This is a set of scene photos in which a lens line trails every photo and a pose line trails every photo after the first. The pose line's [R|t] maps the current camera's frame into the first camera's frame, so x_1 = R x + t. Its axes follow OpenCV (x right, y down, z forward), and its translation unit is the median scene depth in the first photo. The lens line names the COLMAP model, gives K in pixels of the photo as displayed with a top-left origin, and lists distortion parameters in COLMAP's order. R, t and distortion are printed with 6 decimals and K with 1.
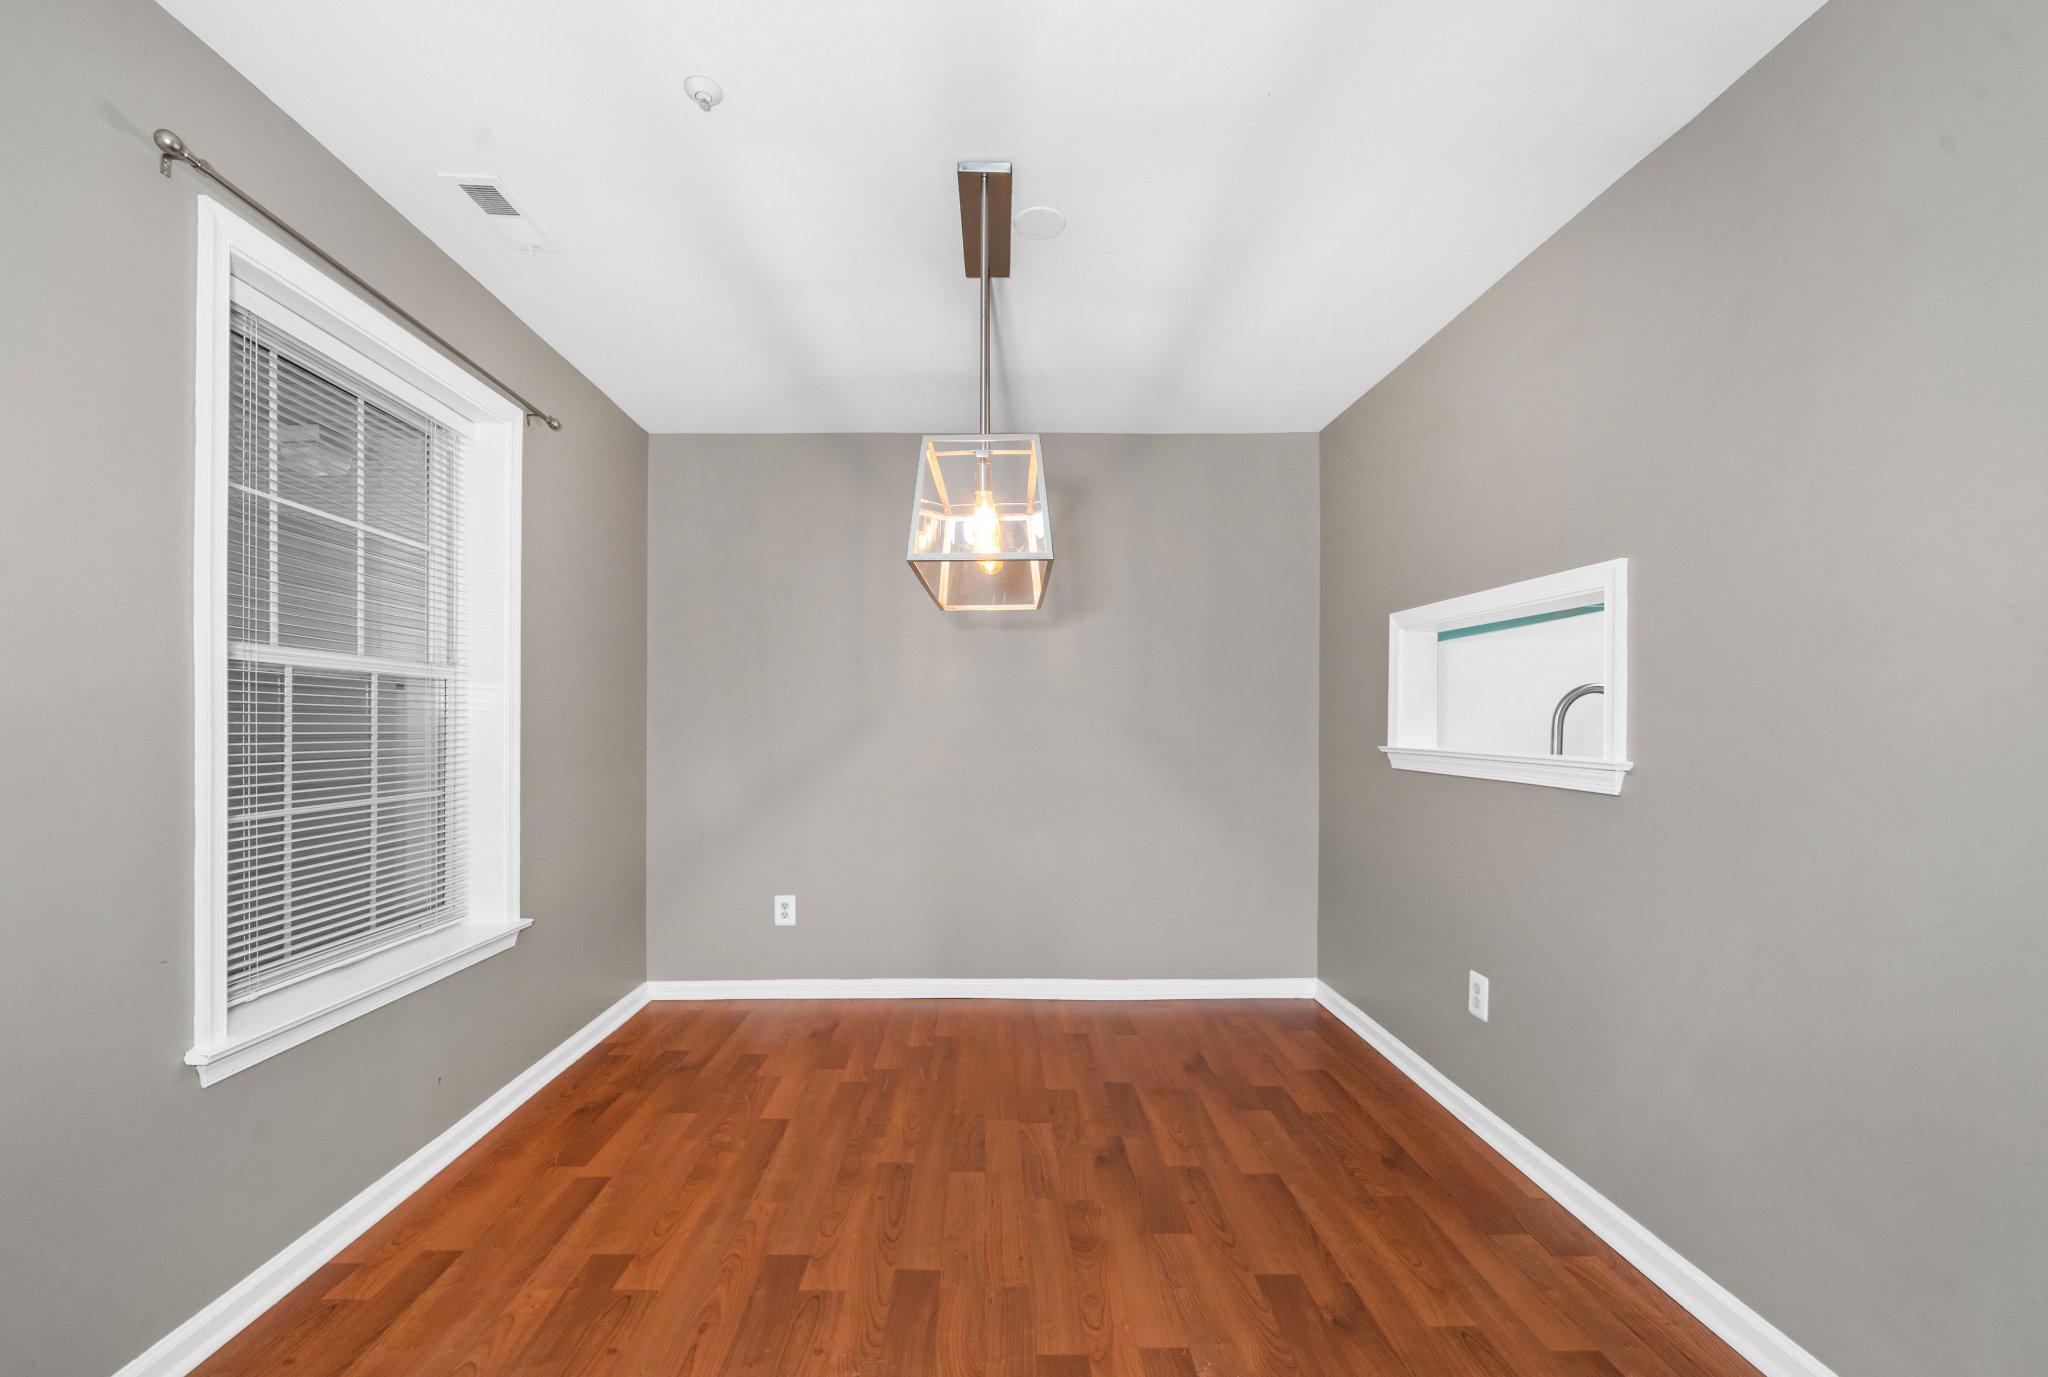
lens RADIAL K [[712.6, 0, 1023.6], [0, 712.6, 738.7], [0, 0, 1]] dist [-0.001376, -0.000027]
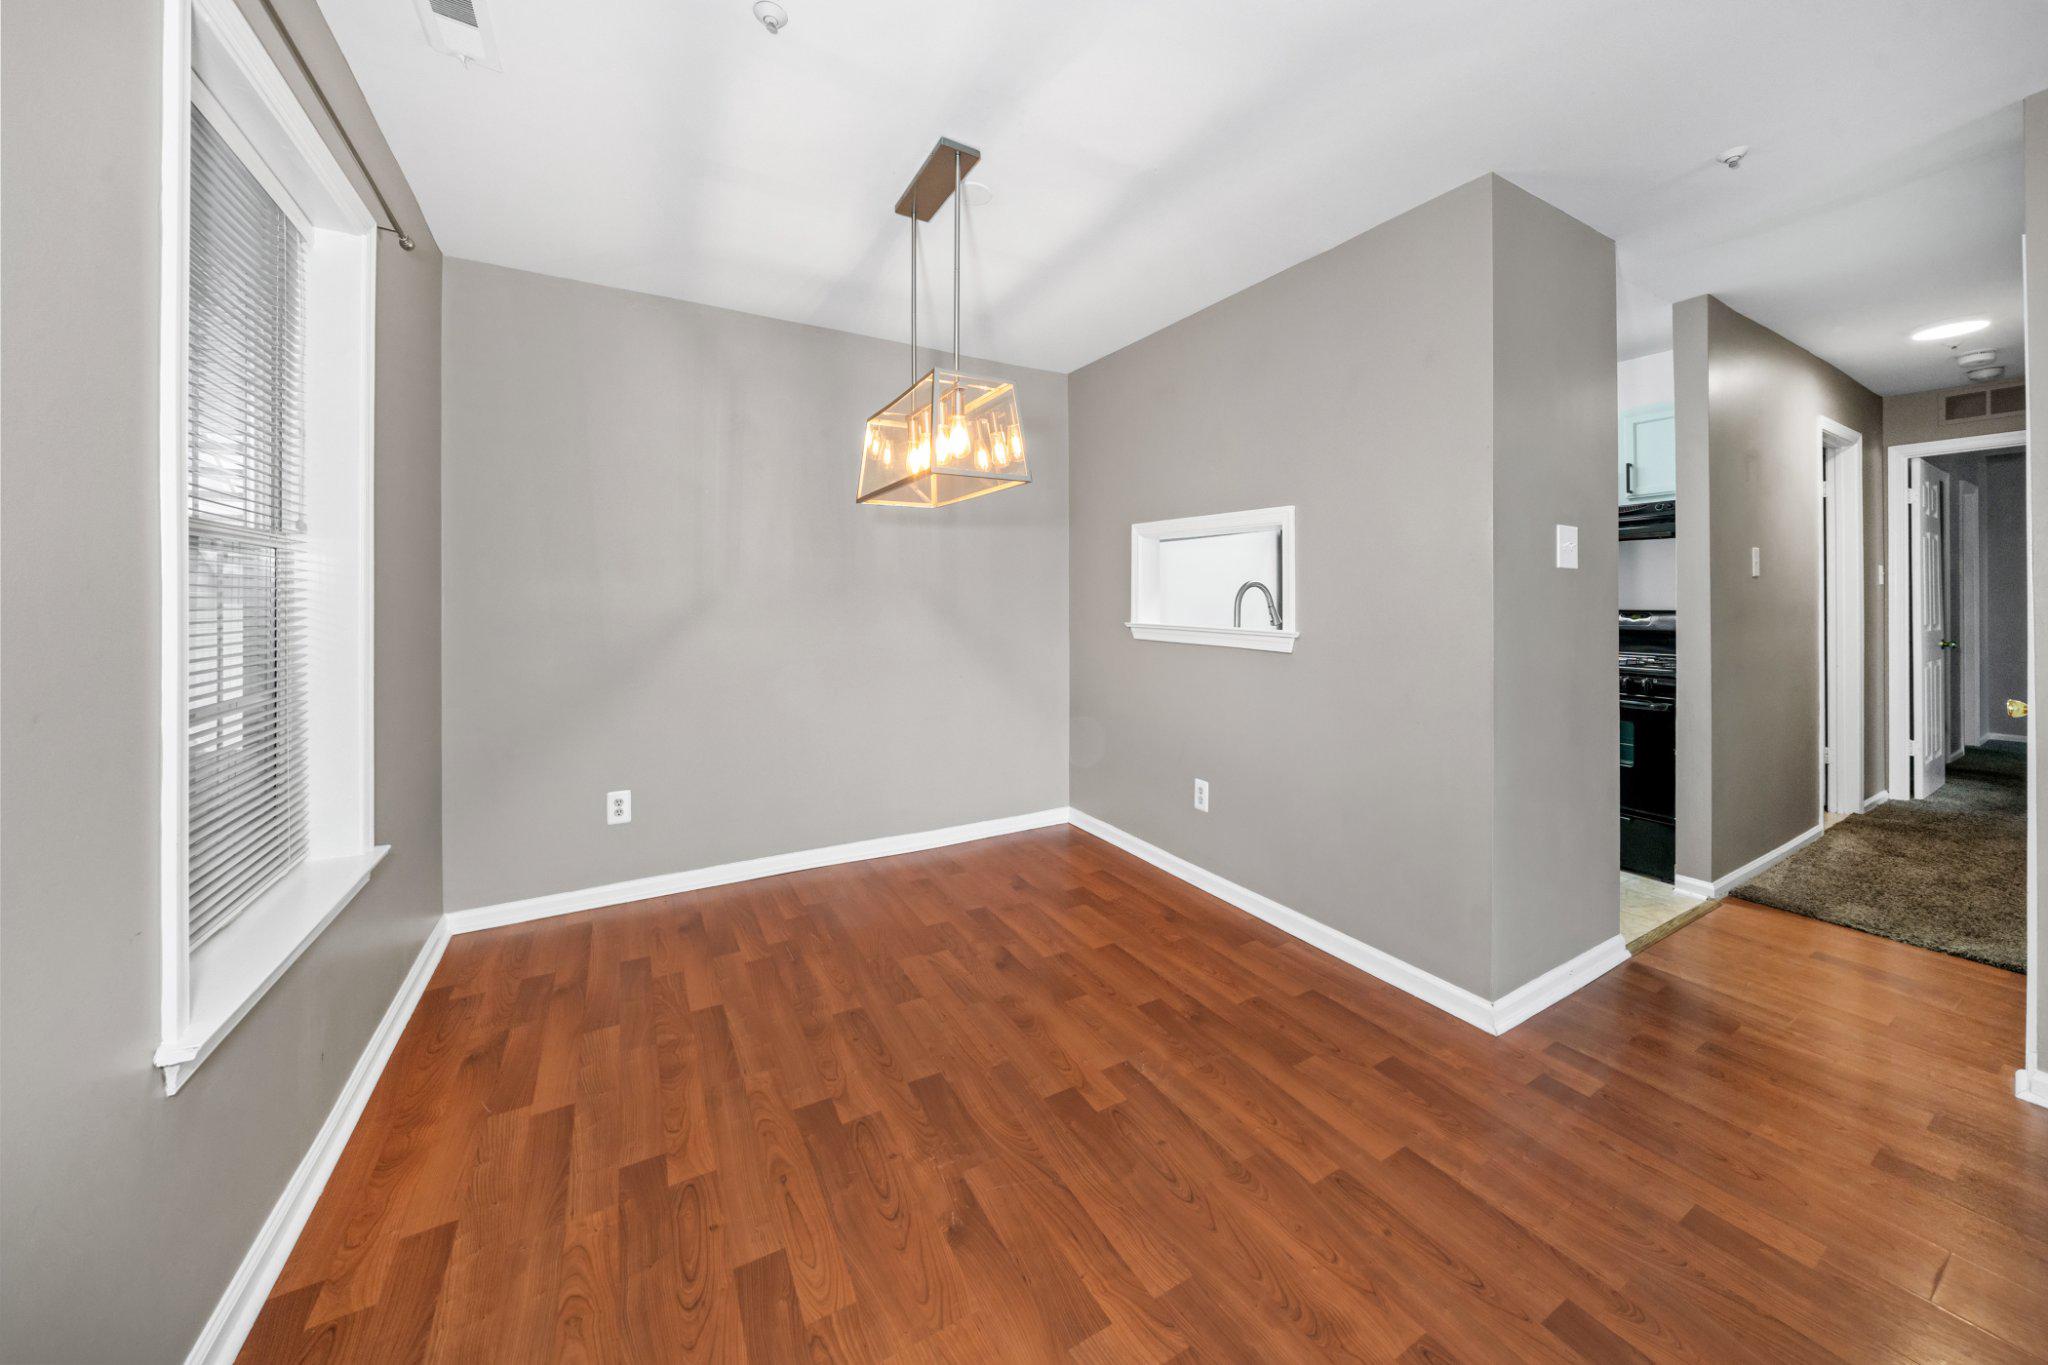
lens RADIAL K [[702.3, 0, 1026.0], [0, 702.3, 608.9], [0, 0, 1]] dist [0.000507, -0.000004]
pose [[0.865679, 0.000224, 0.500600, -0.455837], [0.001939, 0.999991, -0.003802, -0.014037], [-0.500597, 0.004262, 0.865670, -0.065672]]
